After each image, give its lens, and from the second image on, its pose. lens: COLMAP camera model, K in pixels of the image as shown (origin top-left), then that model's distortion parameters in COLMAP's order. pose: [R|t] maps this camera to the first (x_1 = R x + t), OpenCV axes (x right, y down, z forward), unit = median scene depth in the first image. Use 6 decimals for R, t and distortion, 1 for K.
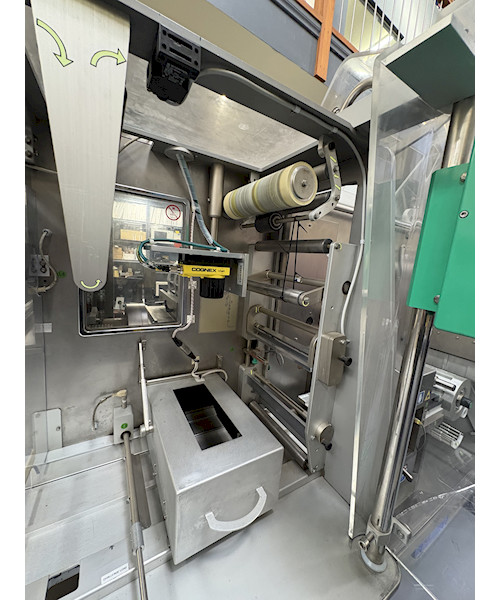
lens RADIAL K [[241.1, 0, 250.0], [0, 241.1, 300.0], [0, 0, 1]] dist [0.002028, 0.000344]
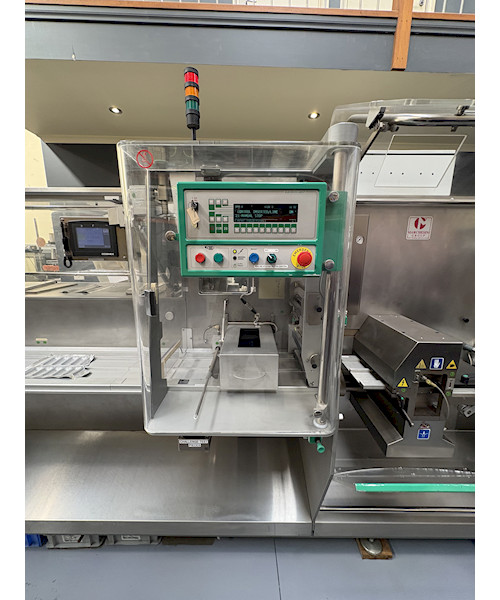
lens RADIAL K [[241.1, 0, 250.0], [0, 241.1, 300.0], [0, 0, 1]] dist [0.002028, 0.000344]
pose [[0.852550, 0.027002, -0.521948, 0.609432], [-0.018249, 0.999594, 0.021903, 0.117388], [0.522328, -0.009148, 0.852696, -0.431937]]
